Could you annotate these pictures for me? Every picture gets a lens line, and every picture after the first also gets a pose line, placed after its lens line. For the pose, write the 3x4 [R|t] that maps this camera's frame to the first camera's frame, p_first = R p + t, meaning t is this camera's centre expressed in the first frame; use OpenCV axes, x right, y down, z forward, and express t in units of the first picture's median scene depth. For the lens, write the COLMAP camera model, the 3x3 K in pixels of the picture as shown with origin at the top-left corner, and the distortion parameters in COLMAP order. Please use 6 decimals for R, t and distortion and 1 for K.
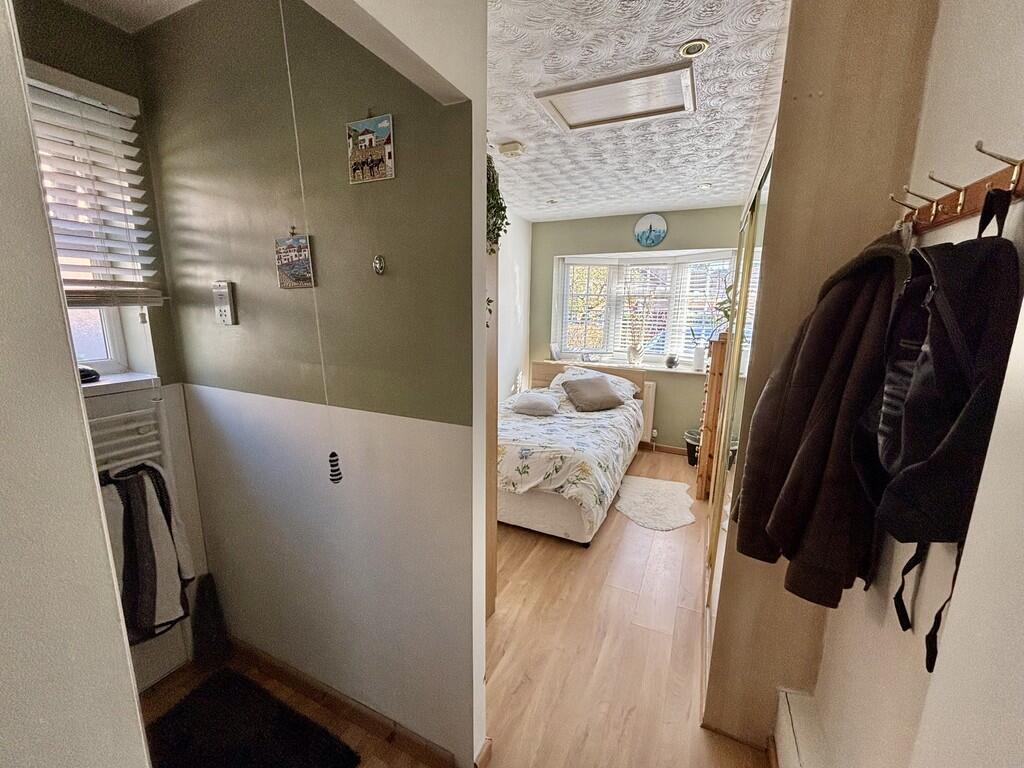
lens RADIAL K [[412.6, 0, 510.2], [0, 412.6, 385.7], [0, 0, 1]] dist [-0.013476, -0.000473]
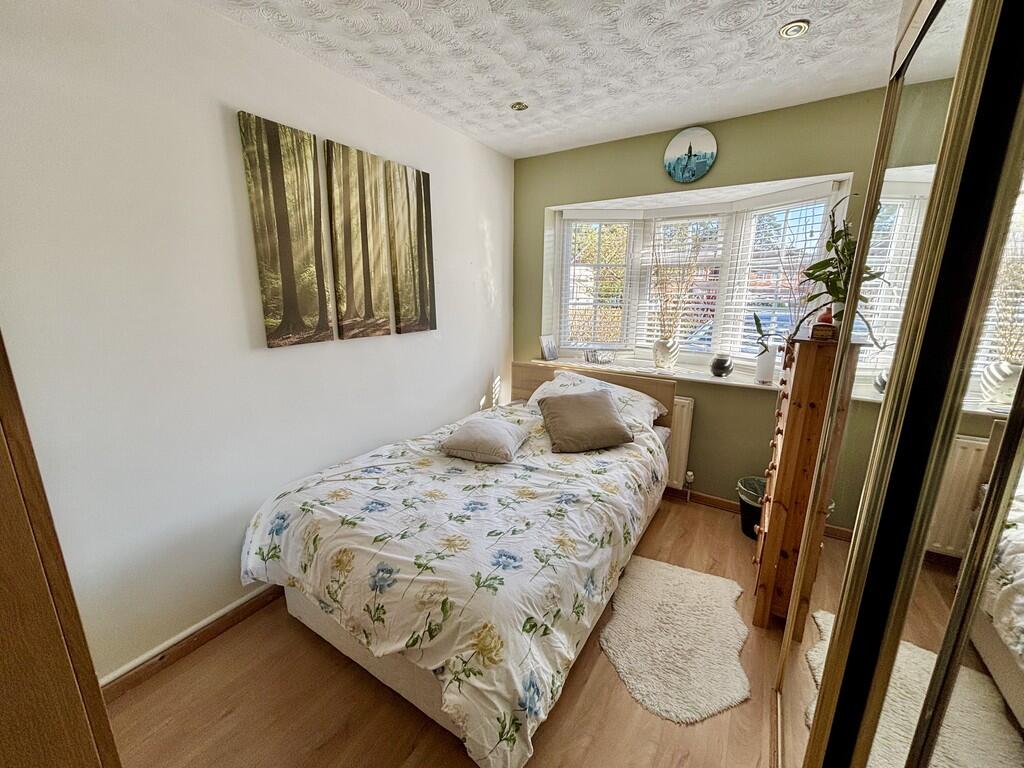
lens RADIAL K [[412.6, 0, 514.1], [0, 412.6, 383.8], [0, 0, 1]] dist [-0.013476, -0.000473]
pose [[0.993976, 0.016617, -0.108329, 0.152040], [-0.012943, 0.999320, 0.034526, -0.052599], [0.108829, -0.032916, 0.993515, 0.349761]]
